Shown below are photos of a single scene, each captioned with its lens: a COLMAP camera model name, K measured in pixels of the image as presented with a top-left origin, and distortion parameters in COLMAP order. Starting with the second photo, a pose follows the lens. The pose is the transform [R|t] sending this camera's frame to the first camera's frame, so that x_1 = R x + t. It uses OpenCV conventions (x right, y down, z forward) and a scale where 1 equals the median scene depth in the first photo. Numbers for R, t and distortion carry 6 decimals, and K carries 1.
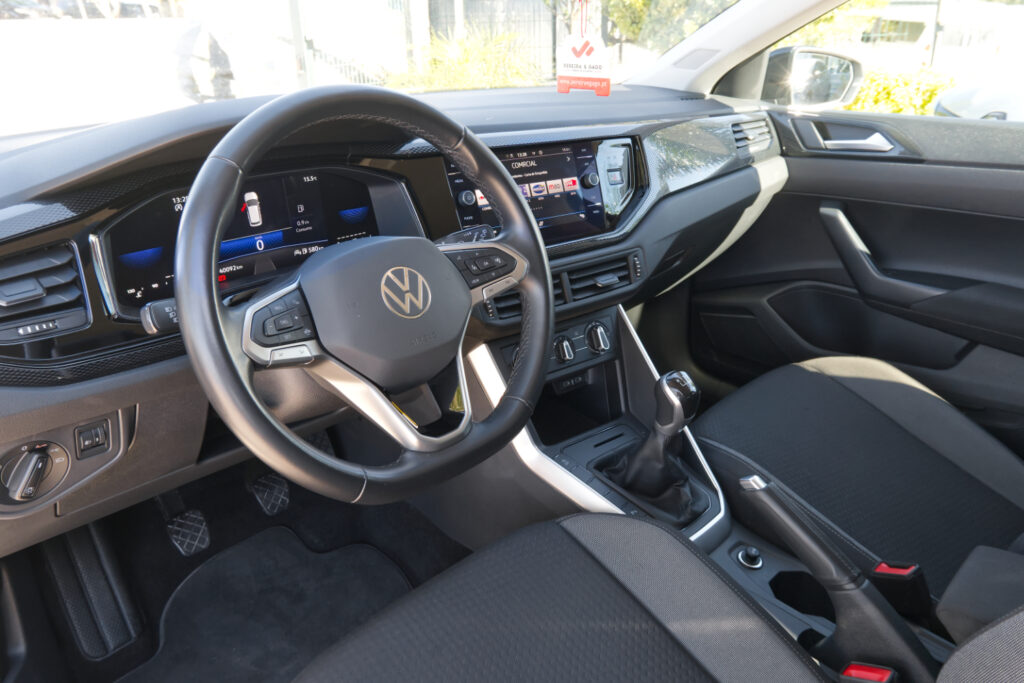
lens RADIAL K [[756.2, 0, 523.1], [0, 756.2, 344.9], [0, 0, 1]] dist [-0.009656, 0.012714]
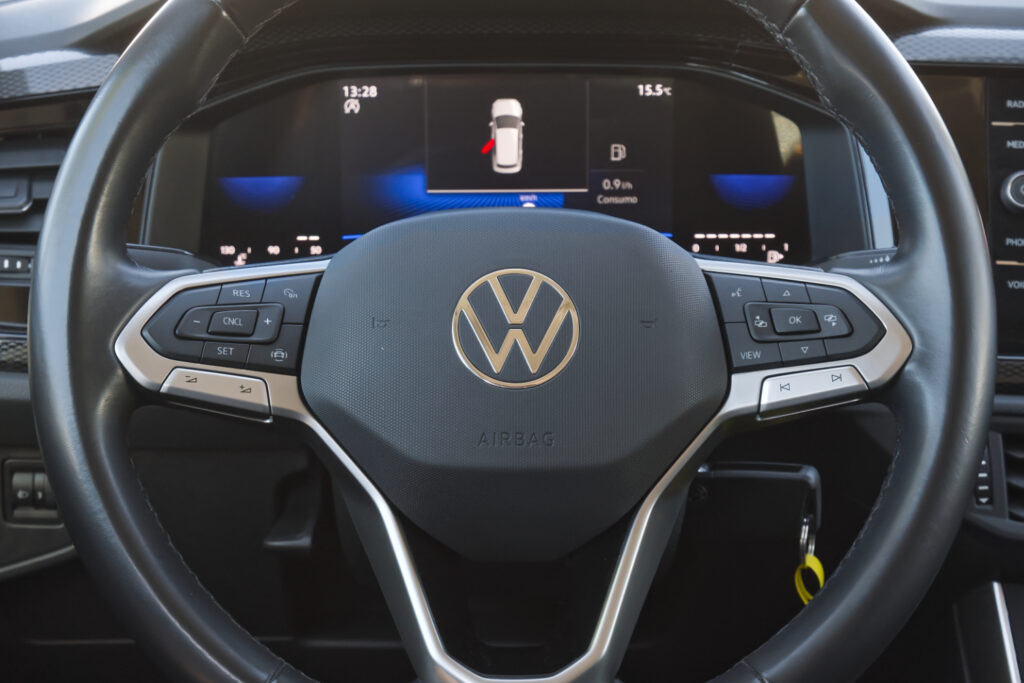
lens RADIAL K [[1966.1, 0, 516.9], [0, 1966.1, 331.2], [0, 0, 1]] dist [0.092576, 0.000000]
pose [[0.715578, 0.181774, -0.674468, 0.397720], [-0.279112, 0.959525, -0.037526, -0.017083], [0.640348, 0.215105, 0.737350, 0.113675]]
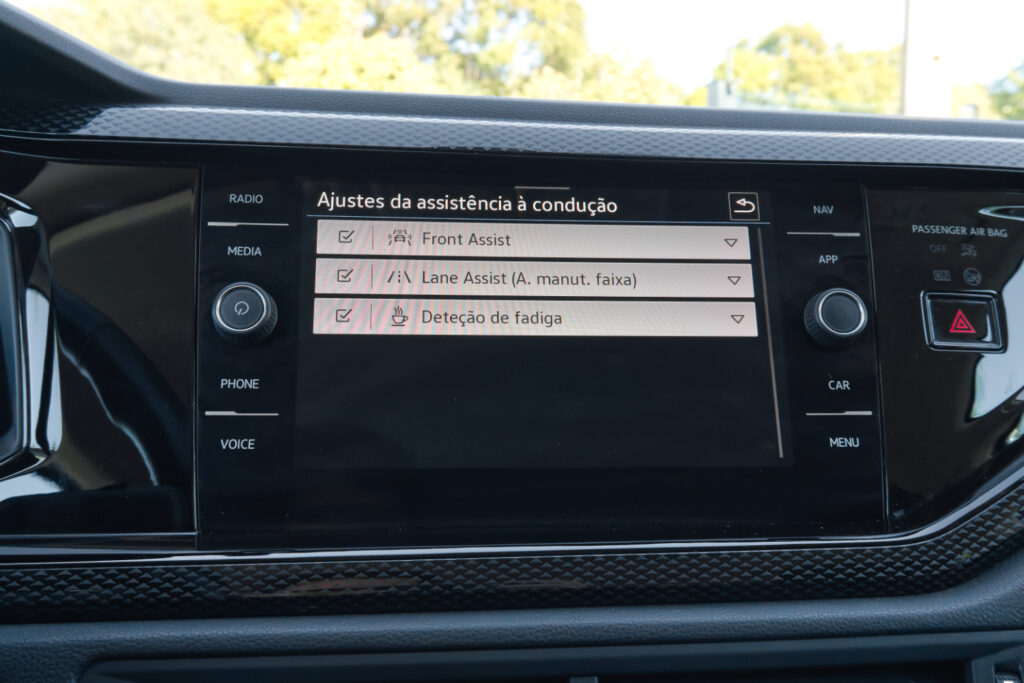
lens RADIAL K [[966.9, 0, 514.9], [0, 966.9, 331.3], [0, 0, 1]] dist [0.036943, 0.000000]
pose [[0.854140, 0.069975, -0.515314, 0.174687], [-0.218199, 0.947687, -0.232979, -0.119340], [0.472053, 0.311438, 0.824726, 0.713715]]
